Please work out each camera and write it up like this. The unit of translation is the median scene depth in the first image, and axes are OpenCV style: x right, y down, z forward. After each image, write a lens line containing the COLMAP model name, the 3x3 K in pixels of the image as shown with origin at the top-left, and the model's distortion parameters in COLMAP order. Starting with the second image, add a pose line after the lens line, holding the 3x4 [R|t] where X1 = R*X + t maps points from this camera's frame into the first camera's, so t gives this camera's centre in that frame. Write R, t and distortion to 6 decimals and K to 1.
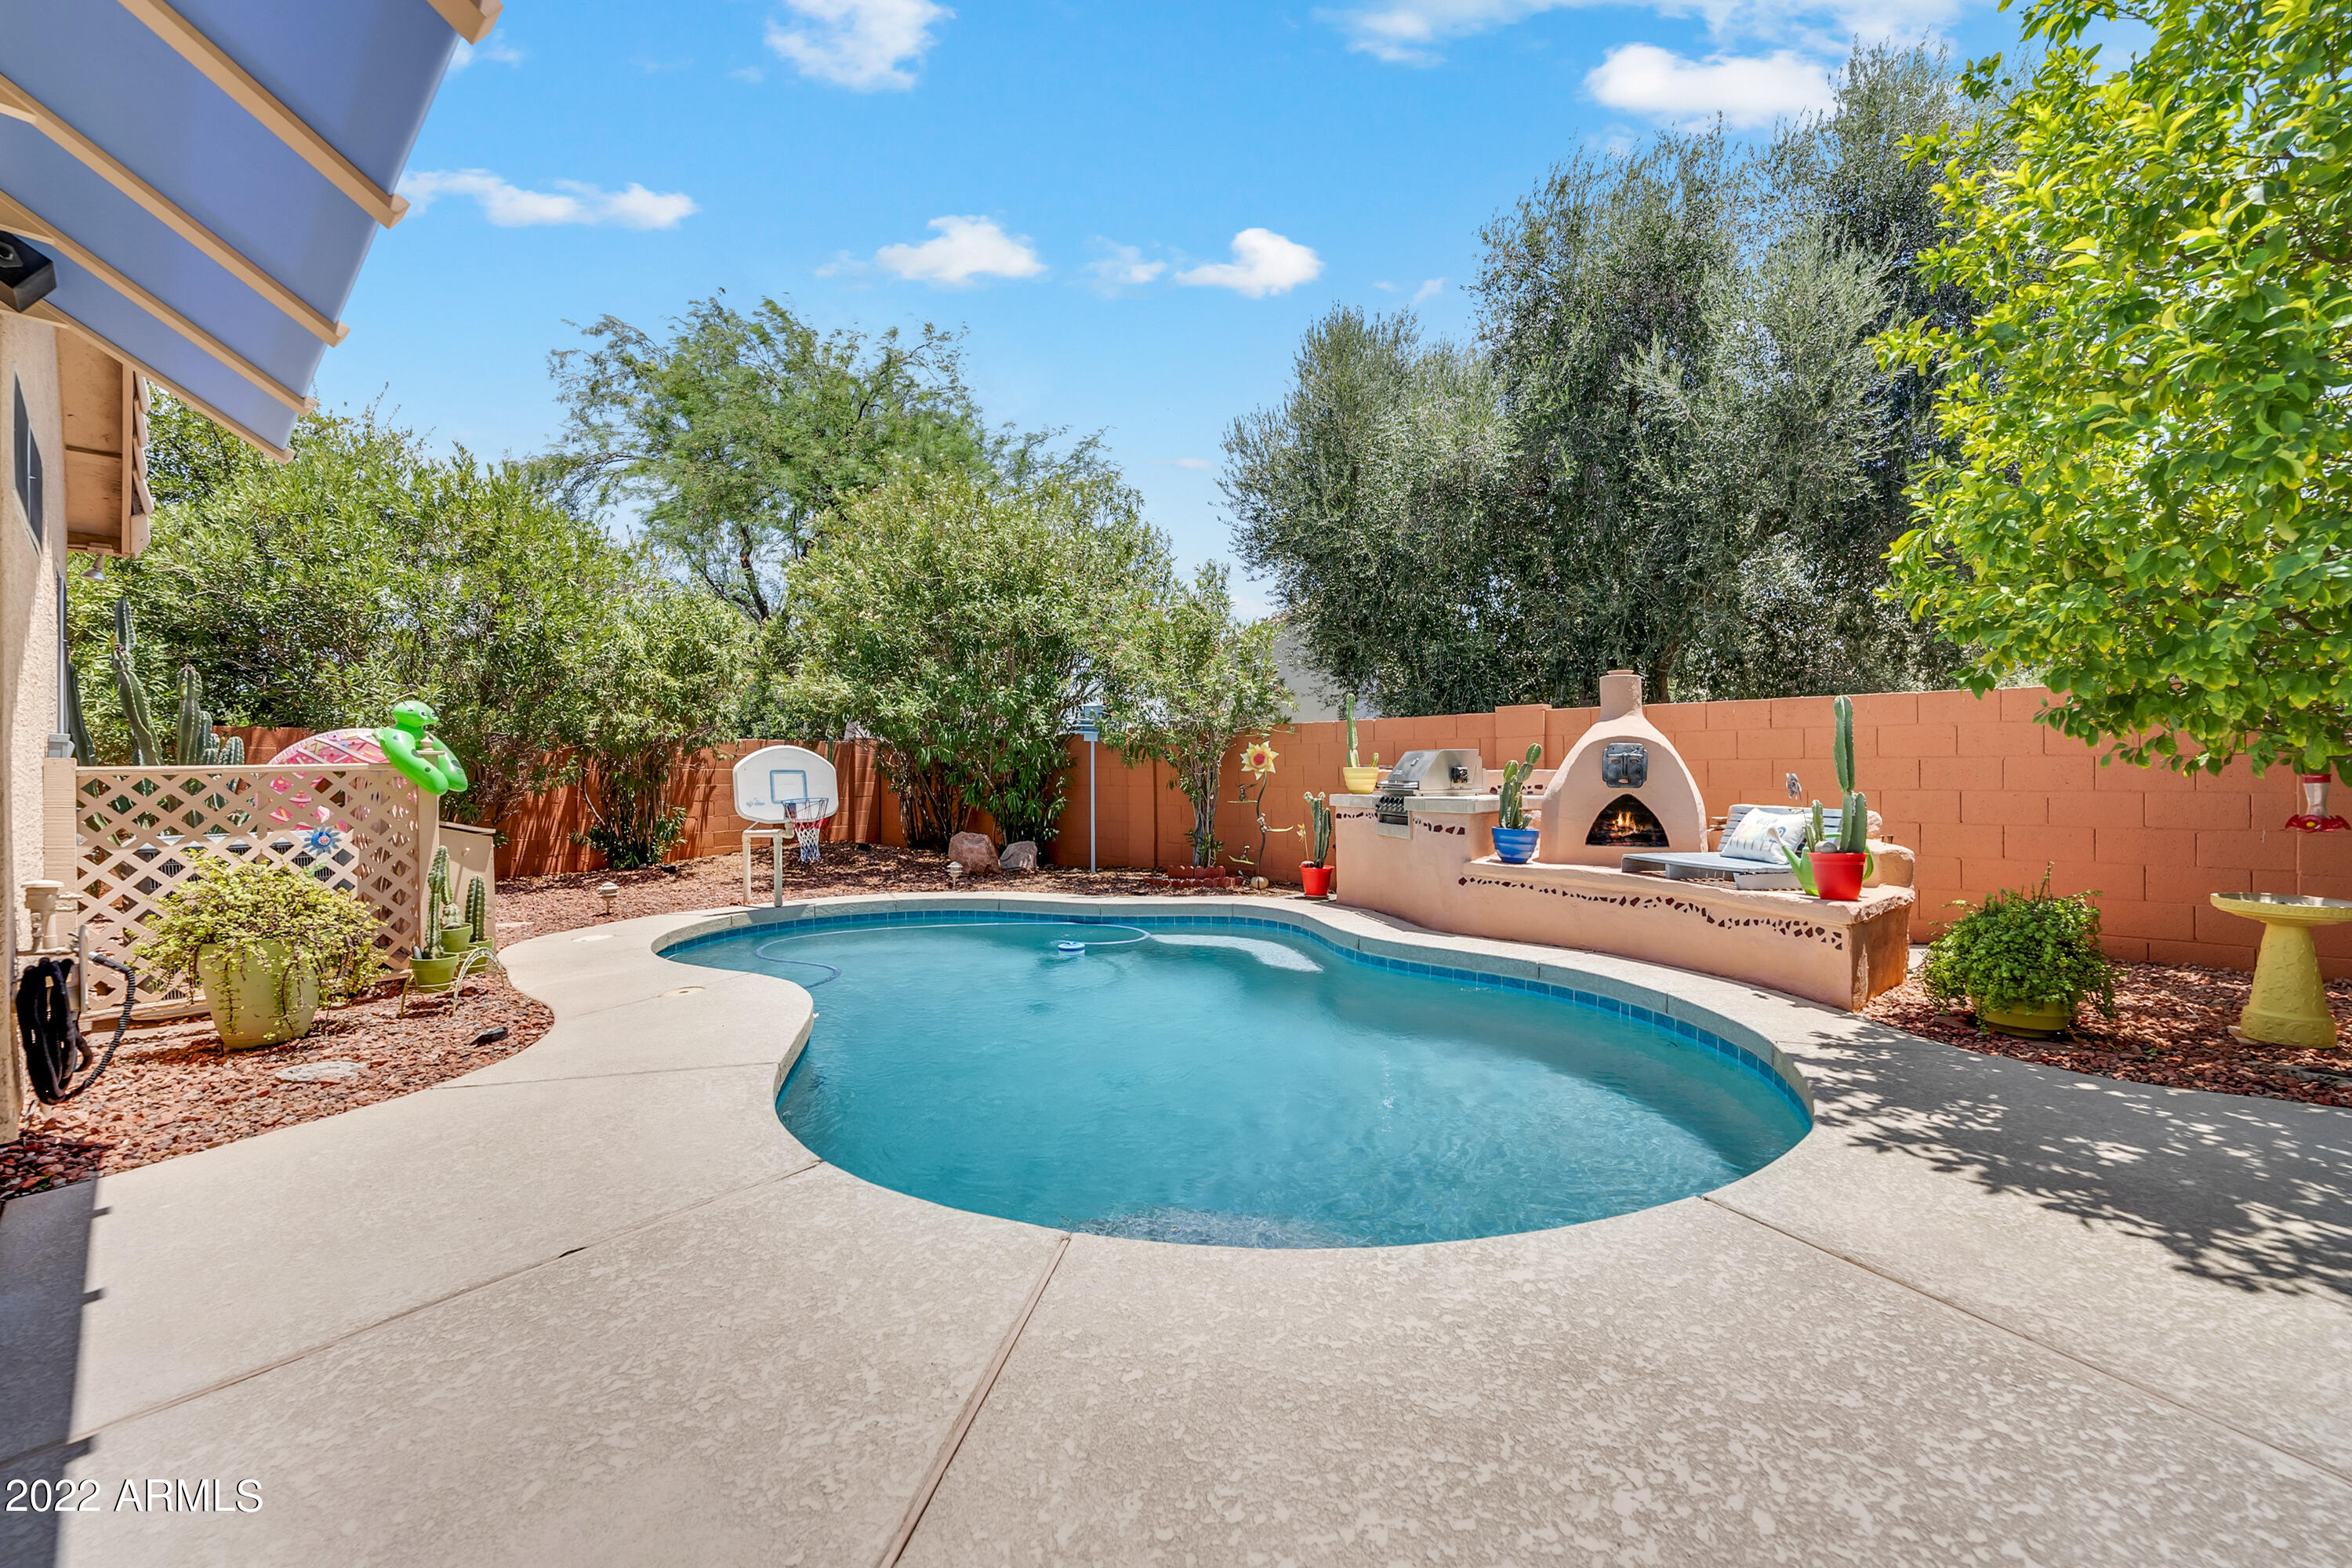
lens RADIAL K [[956.7, 0, 1174.3], [0, 956.7, 774.9], [0, 0, 1]] dist [0.003689, 0.000440]
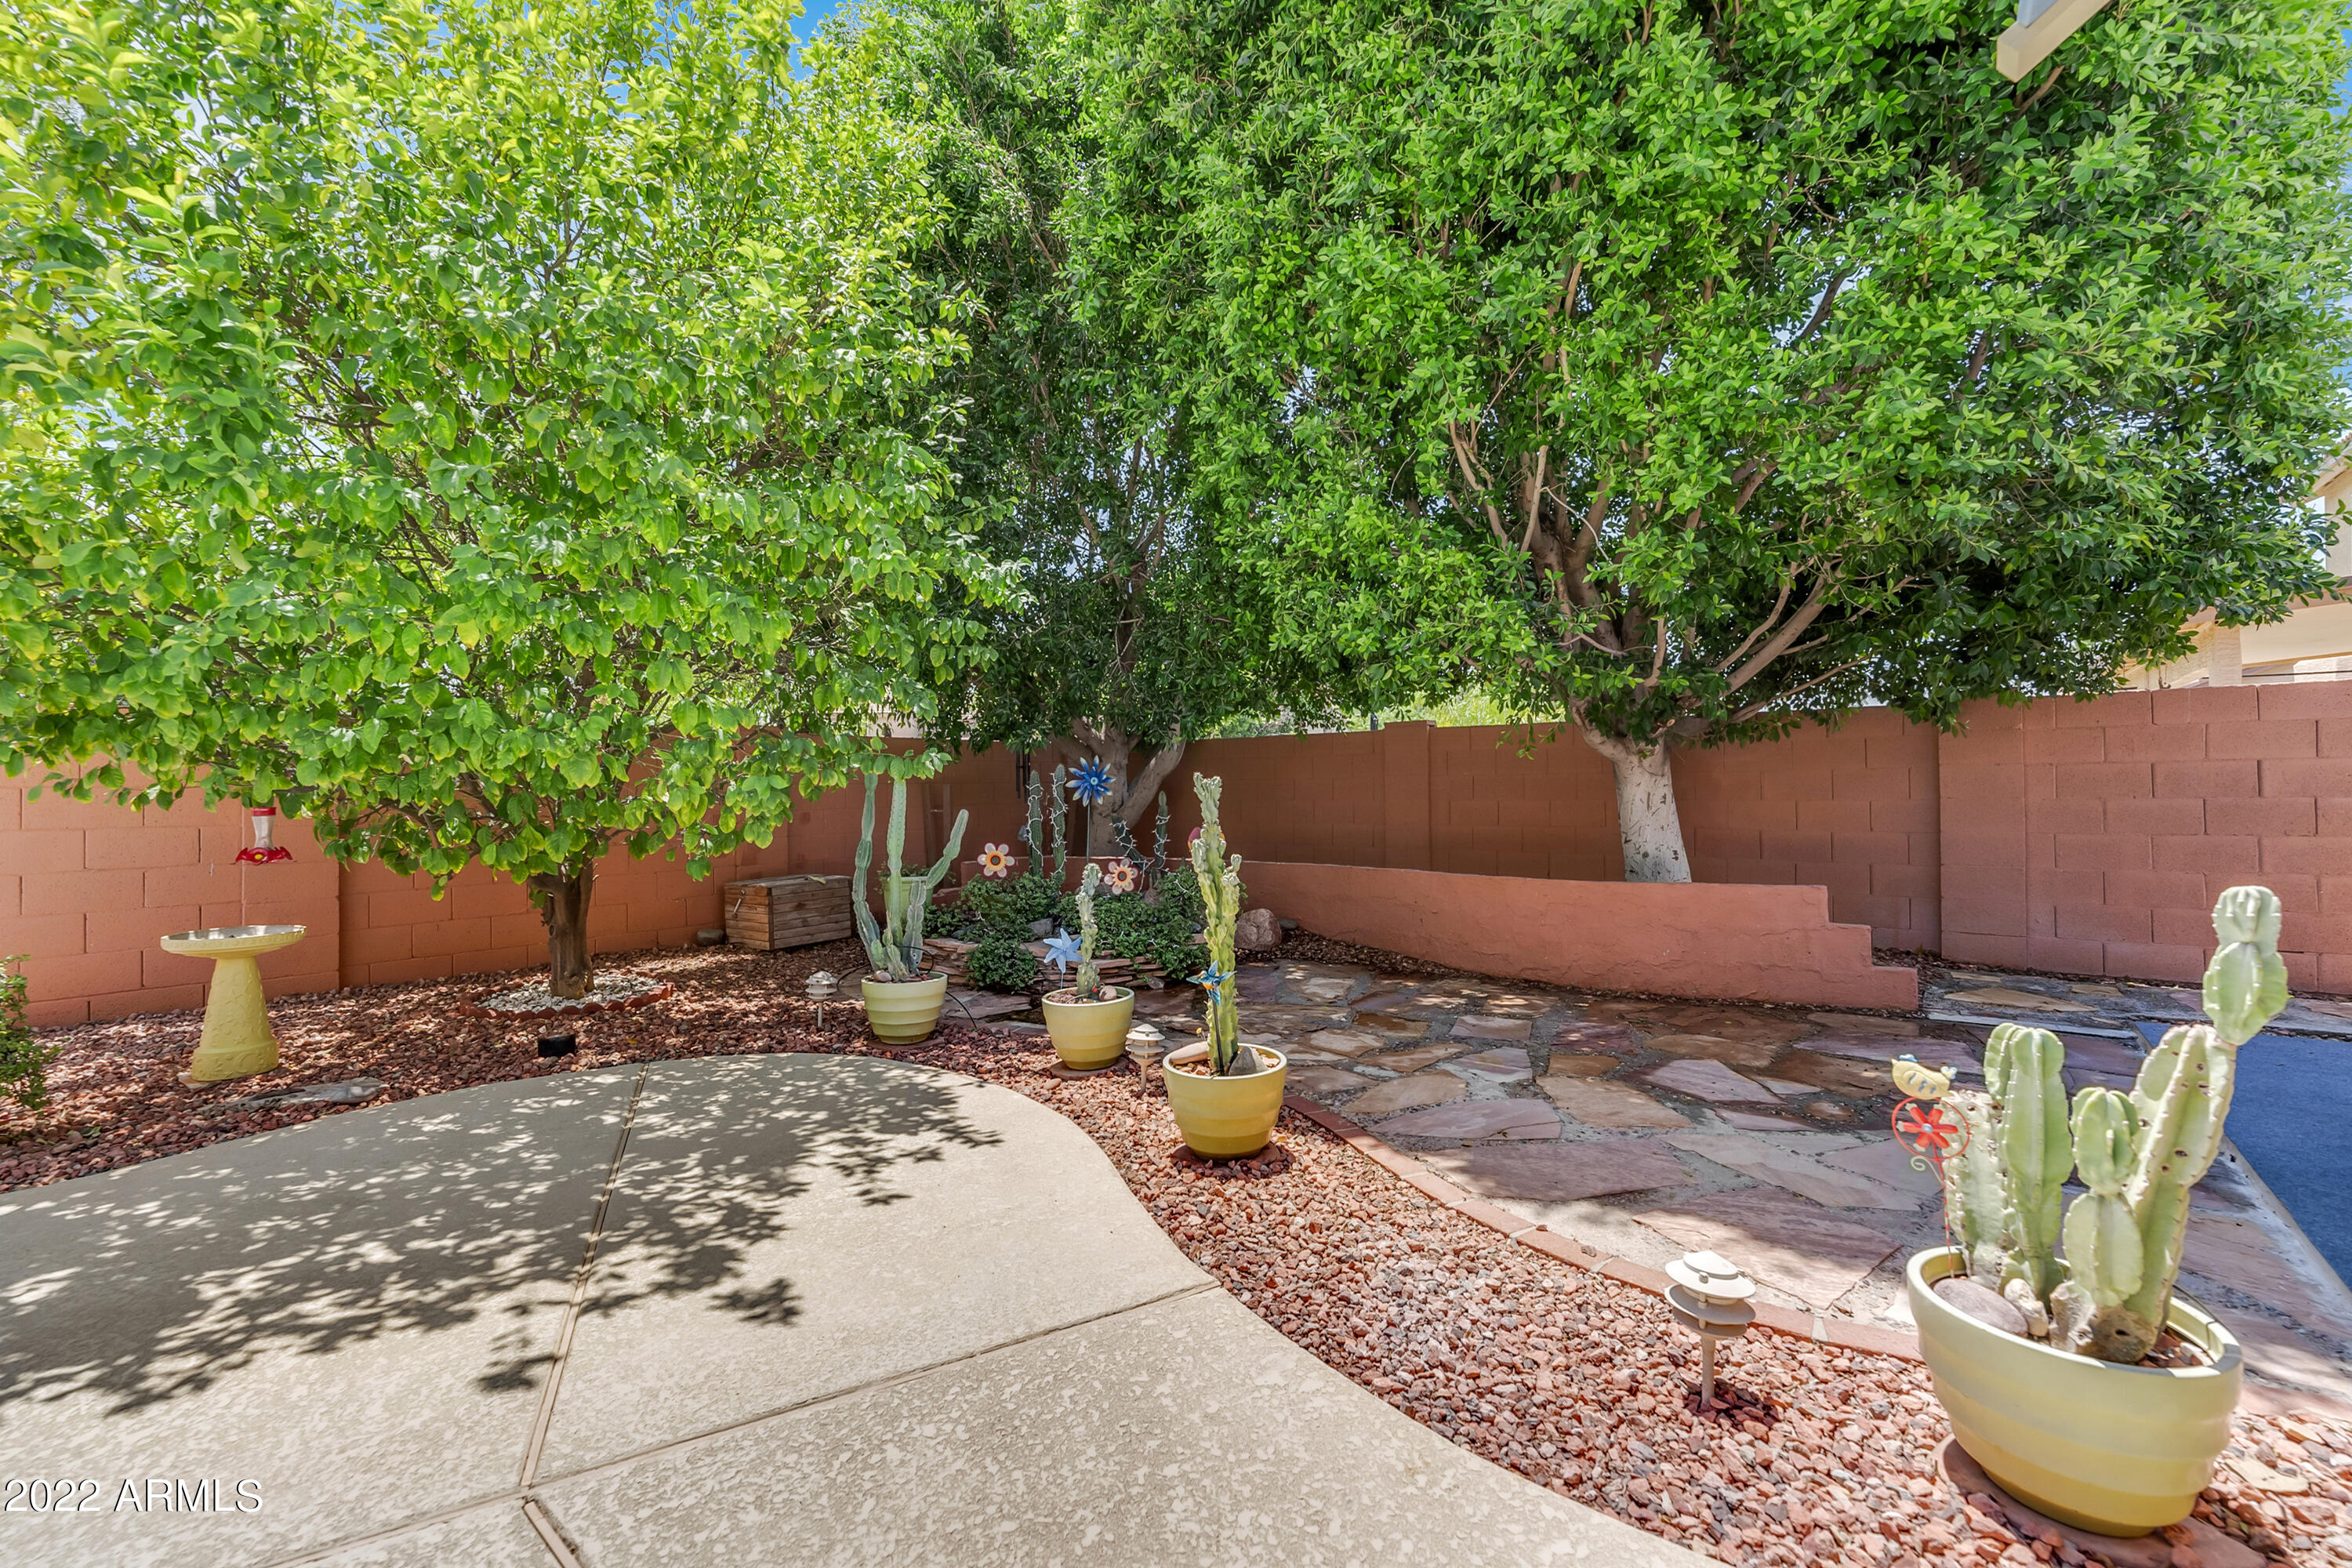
lens RADIAL K [[956.7, 0, 1174.3], [0, 956.7, 774.9], [0, 0, 1]] dist [0.003689, 0.000440]
pose [[-0.065085, 0.019088, 0.997697, 0.103218], [0.013328, 0.999744, -0.018257, -0.003723], [-0.997791, 0.012109, -0.065323, 0.099131]]
